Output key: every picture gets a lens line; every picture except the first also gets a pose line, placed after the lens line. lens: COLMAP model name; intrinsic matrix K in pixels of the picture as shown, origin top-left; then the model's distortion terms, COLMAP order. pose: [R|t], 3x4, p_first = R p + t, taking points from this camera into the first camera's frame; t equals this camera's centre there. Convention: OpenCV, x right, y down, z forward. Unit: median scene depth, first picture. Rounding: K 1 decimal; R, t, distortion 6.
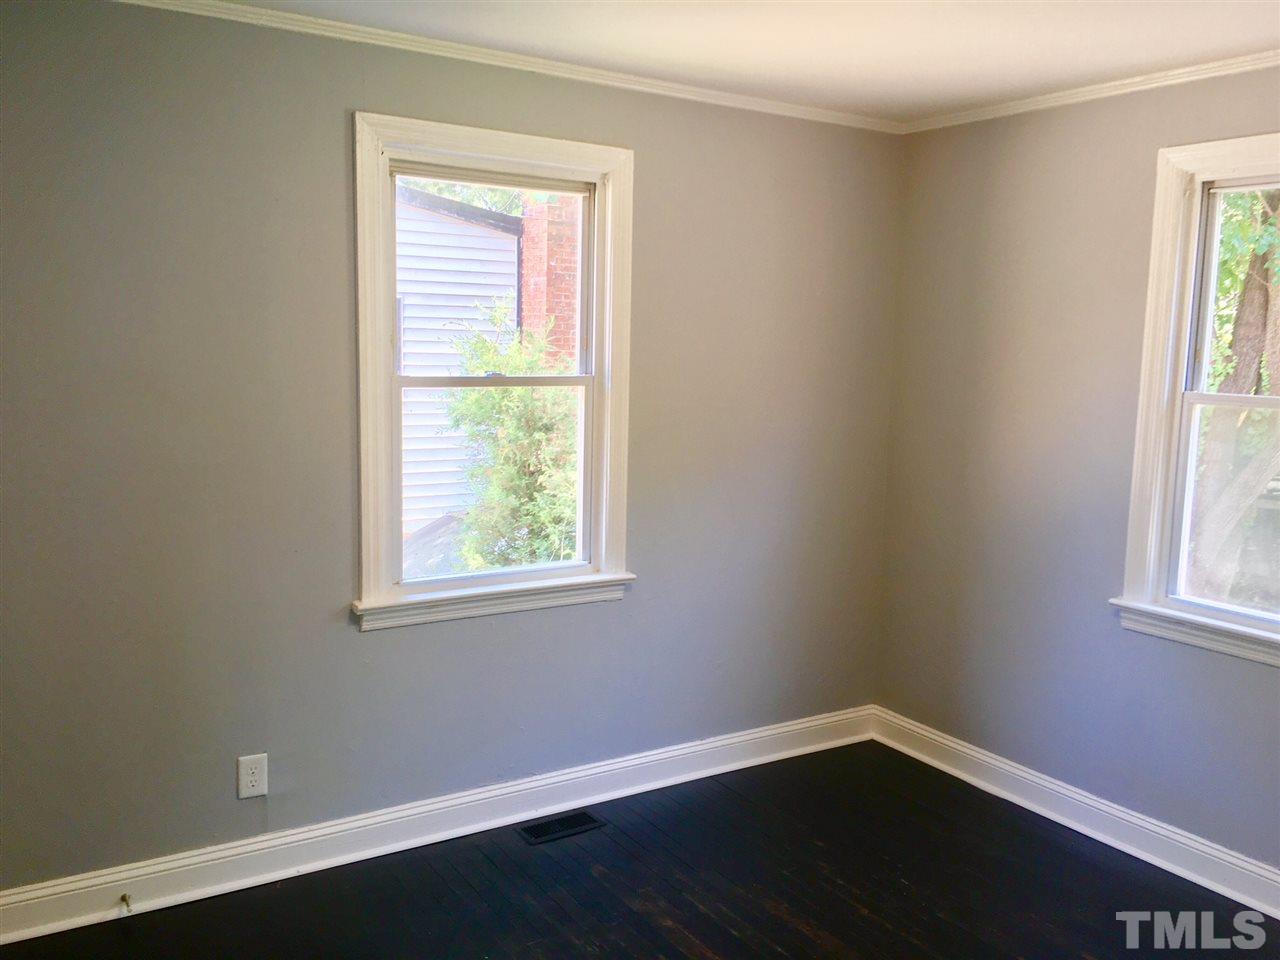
lens RADIAL K [[1104.0, 0, 641.6], [0, 1104.0, 515.2], [0, 0, 1]] dist [0.043833, -0.009672]
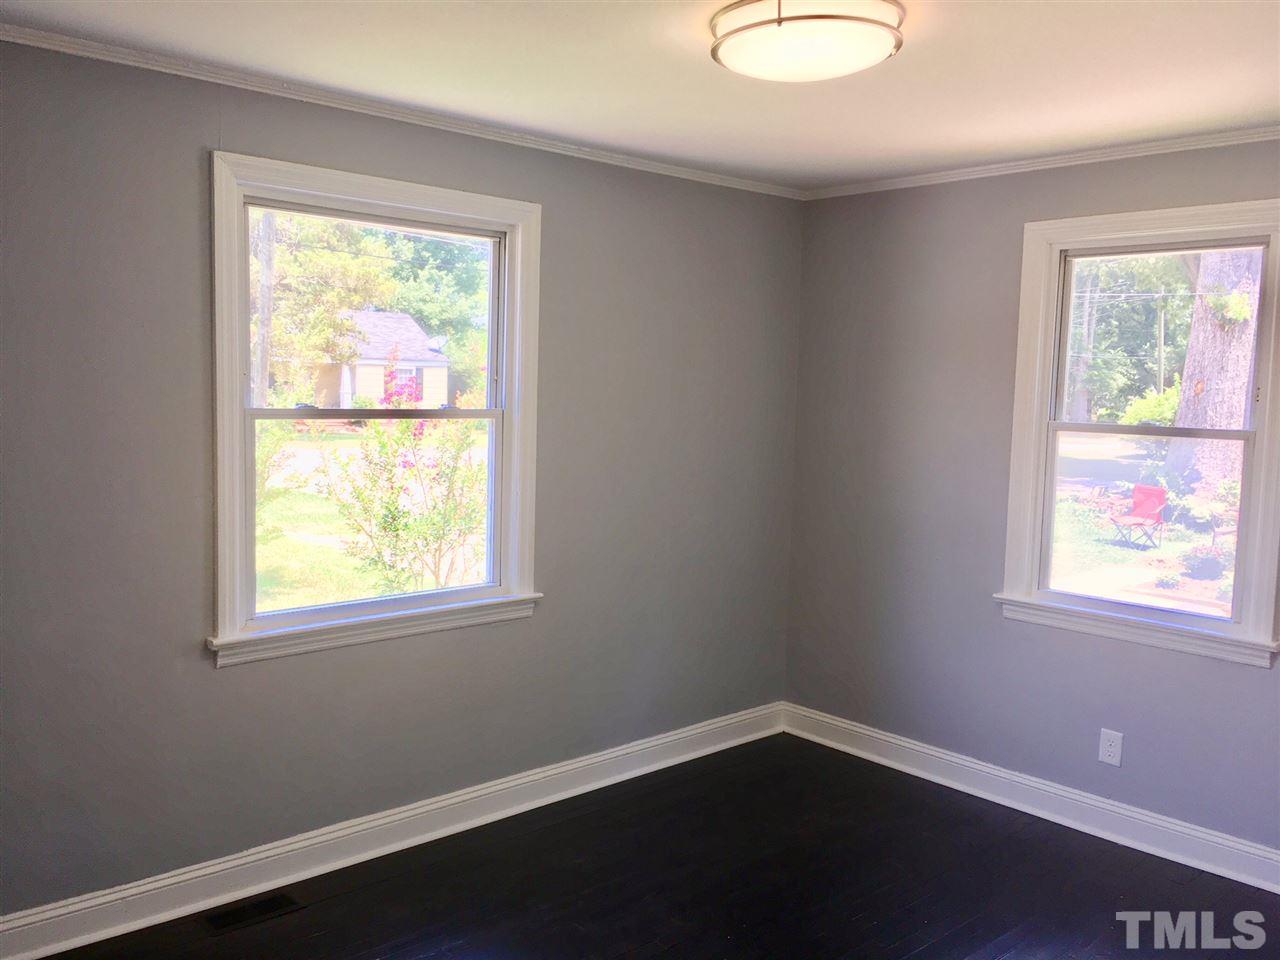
lens RADIAL K [[1093.6, 0, 631.1], [0, 1093.6, 474.1], [0, 0, 1]] dist [0.056910, -0.099329]
pose [[0.986447, -0.016125, 0.163284, -0.103455], [0.026474, 0.997762, -0.061400, 0.007012], [-0.161928, 0.064891, 0.984667, -0.065234]]
